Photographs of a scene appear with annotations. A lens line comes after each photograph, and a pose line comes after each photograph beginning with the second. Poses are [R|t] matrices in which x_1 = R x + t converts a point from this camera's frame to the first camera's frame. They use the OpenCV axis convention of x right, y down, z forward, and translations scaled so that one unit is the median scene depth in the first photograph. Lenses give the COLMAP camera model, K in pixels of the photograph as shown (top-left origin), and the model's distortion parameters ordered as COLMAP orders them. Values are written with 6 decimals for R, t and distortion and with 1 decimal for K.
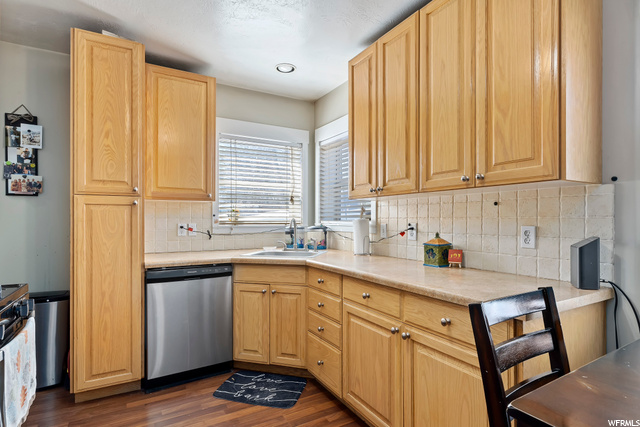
lens RADIAL K [[326.4, 0, 321.8], [0, 326.4, 217.7], [0, 0, 1]] dist [0.000726, 0.000625]
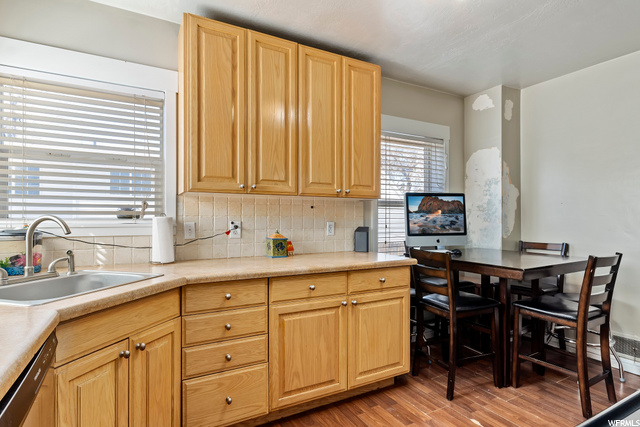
lens RADIAL K [[326.4, 0, 316.1], [0, 326.4, 217.5], [0, 0, 1]] dist [0.000726, 0.000625]
pose [[0.048713, 0.001356, 0.998812, -0.743148], [-0.008074, 0.999967, -0.000964, 0.003434], [-0.998780, -0.008018, 0.048722, 0.722966]]
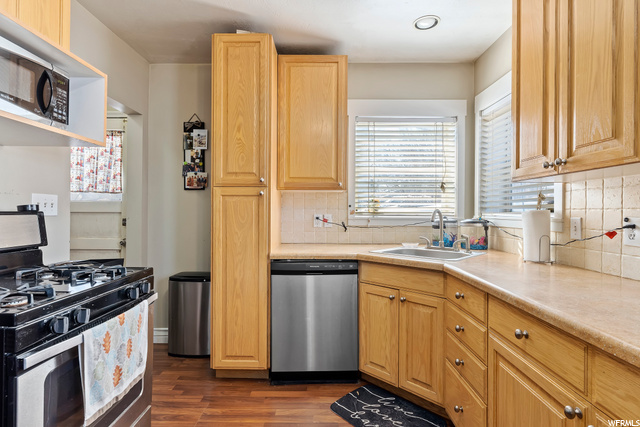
lens RADIAL K [[326.4, 0, 321.7], [0, 326.4, 210.0], [0, 0, 1]] dist [0.000726, 0.000625]
pose [[0.863558, 0.002431, -0.504244, 0.092368], [-0.001636, 0.999997, 0.002020, 0.003288], [0.504248, -0.000920, 0.863559, 0.214883]]
